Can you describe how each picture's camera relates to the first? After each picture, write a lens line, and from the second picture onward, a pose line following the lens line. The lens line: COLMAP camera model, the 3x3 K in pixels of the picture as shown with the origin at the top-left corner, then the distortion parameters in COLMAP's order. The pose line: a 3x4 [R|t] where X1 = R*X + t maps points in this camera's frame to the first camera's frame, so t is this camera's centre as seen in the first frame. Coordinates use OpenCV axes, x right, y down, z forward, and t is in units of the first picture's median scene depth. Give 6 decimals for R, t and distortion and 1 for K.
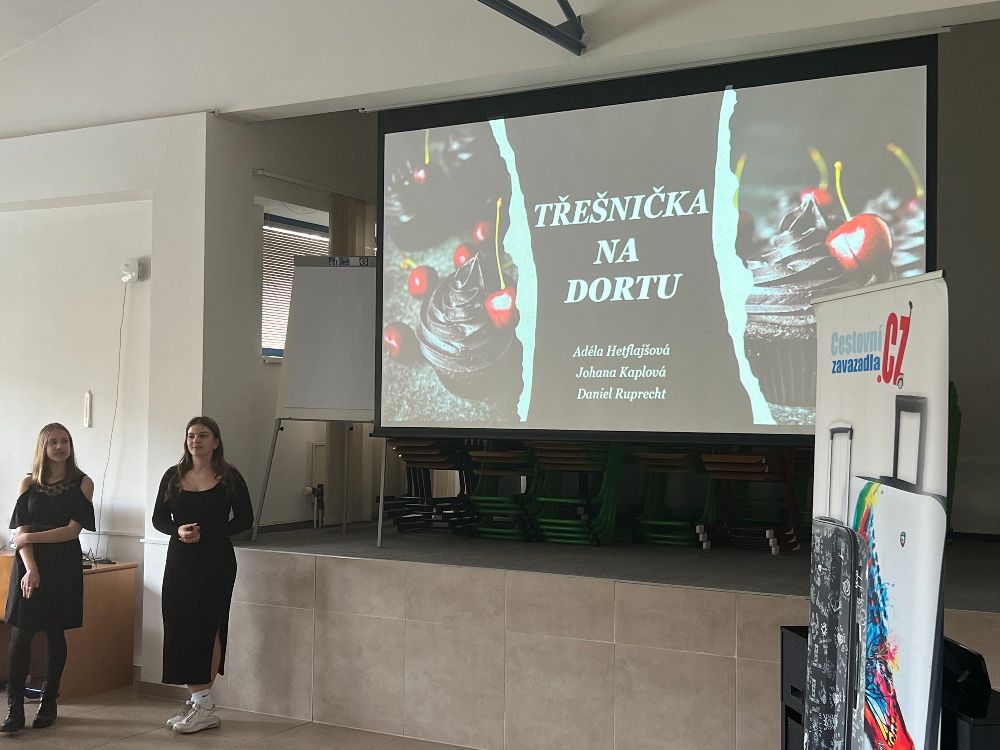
lens RADIAL K [[1261.2, 0, 505.4], [0, 1261.2, 376.4], [0, 0, 1]] dist [0.013669, 0.000000]
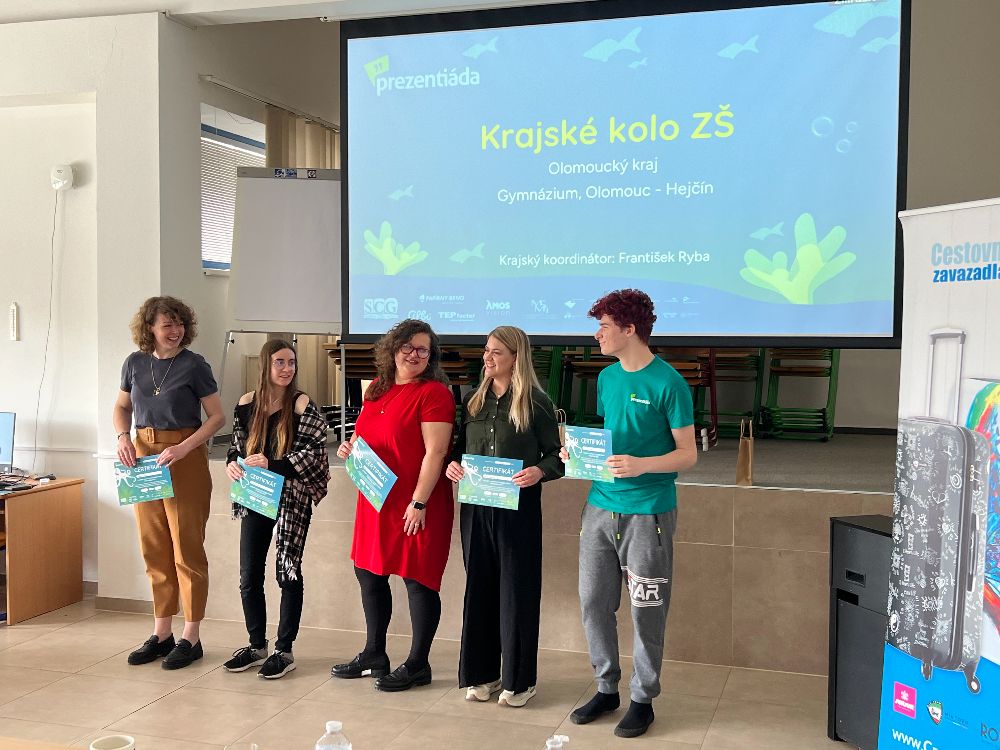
lens RADIAL K [[1122.6, 0, 510.3], [0, 1122.6, 381.6], [0, 0, 1]] dist [0.030148, 0.000000]
pose [[0.974607, -0.015721, 0.223370, -0.303234], [-0.001484, 0.997057, 0.076651, 0.008720], [-0.223918, -0.075036, 0.971715, 0.148002]]
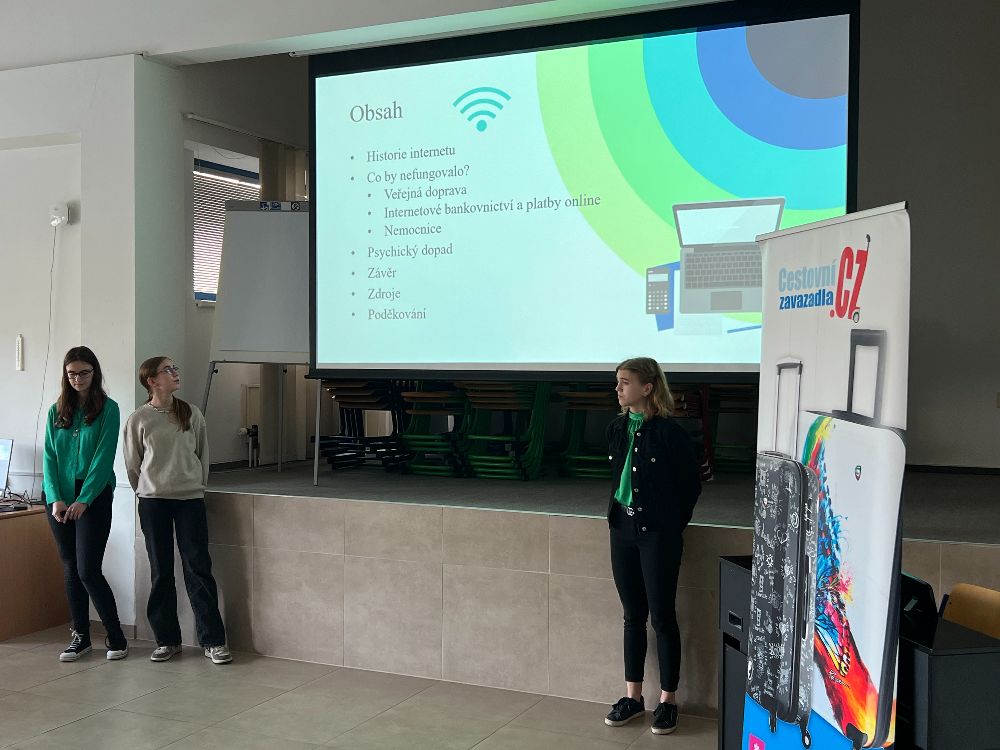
lens RADIAL K [[1135.0, 0, 520.1], [0, 1135.0, 386.5], [0, 0, 1]] dist [0.021951, 0.000000]
pose [[0.995808, -0.007723, 0.091140, -0.030714], [0.002849, 0.998565, 0.053480, 0.010085], [-0.091423, -0.052997, 0.994401, 0.113082]]
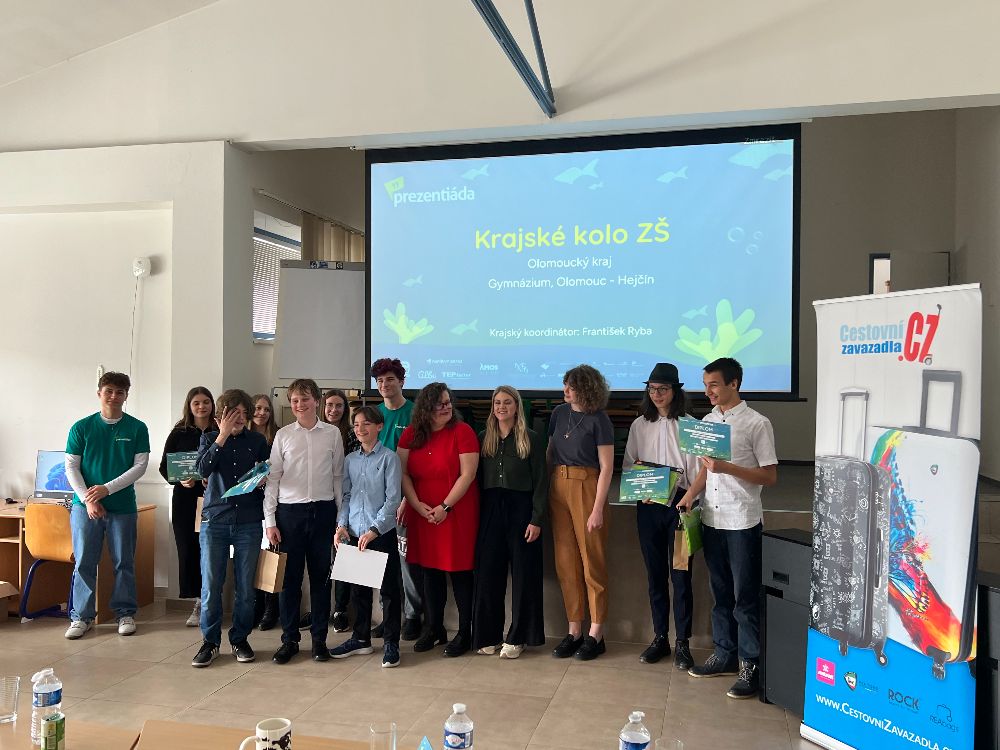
lens RADIAL K [[868.7, 0, 505.8], [0, 868.7, 382.0], [0, 0, 1]] dist [0.026093, -0.015463]
pose [[0.957940, -0.005865, 0.286907, -0.386839], [-0.003312, 0.999499, 0.031490, -0.000726], [-0.286948, -0.031116, 0.957441, 0.165549]]
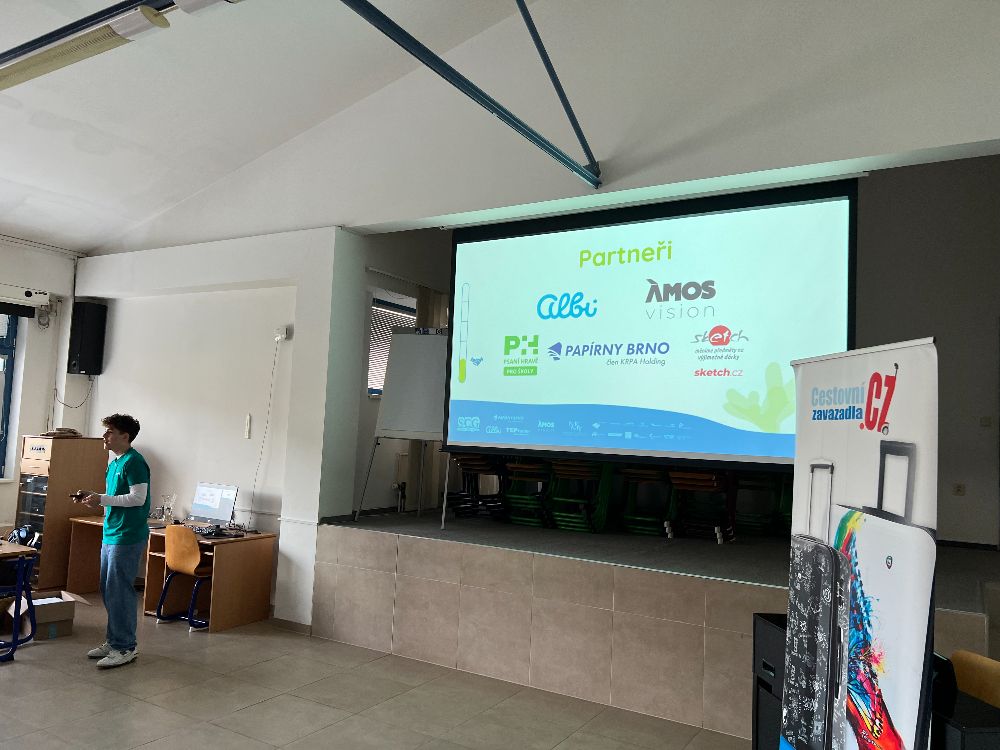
lens RADIAL K [[750.2, 0, 507.1], [0, 750.2, 378.8], [0, 0, 1]] dist [0.030137, -0.036372]
pose [[0.999428, 0.030995, -0.013539, -0.036349], [-0.031560, 0.998542, -0.043784, -0.001065], [0.012162, 0.044186, 0.998949, 0.243608]]
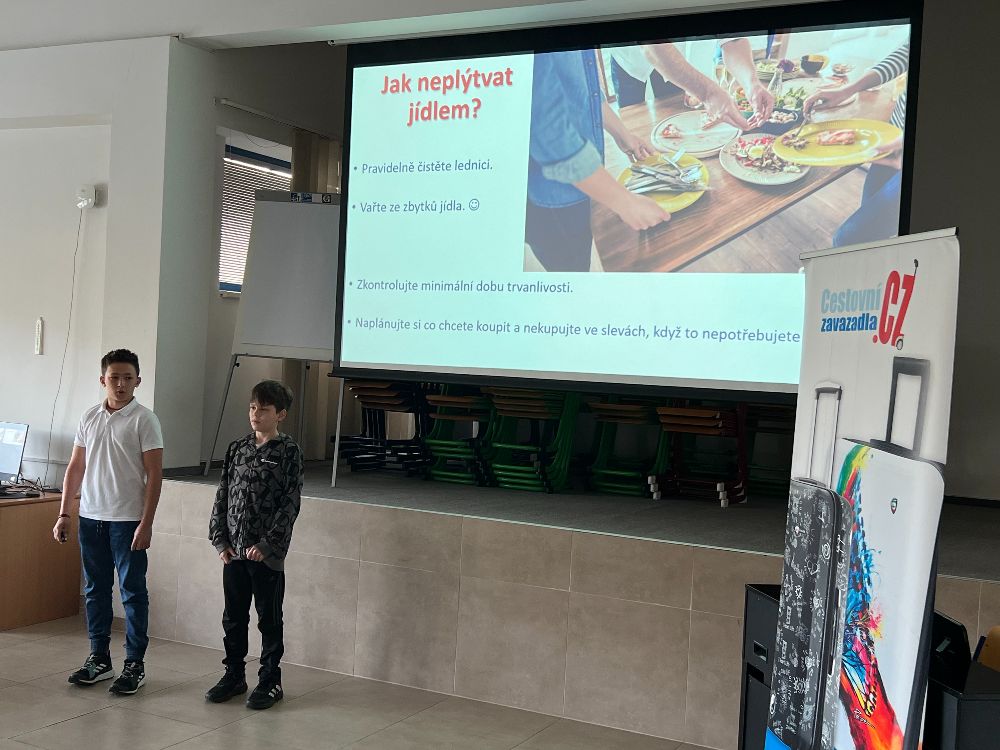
lens RADIAL K [[1193.9, 0, 504.0], [0, 1193.9, 388.2], [0, 0, 1]] dist [0.029182, 0.000000]
pose [[0.997844, 0.039915, 0.052094, -0.030806], [-0.042661, 0.997698, 0.052705, 0.003093], [-0.049870, -0.054814, 0.997250, 0.091695]]
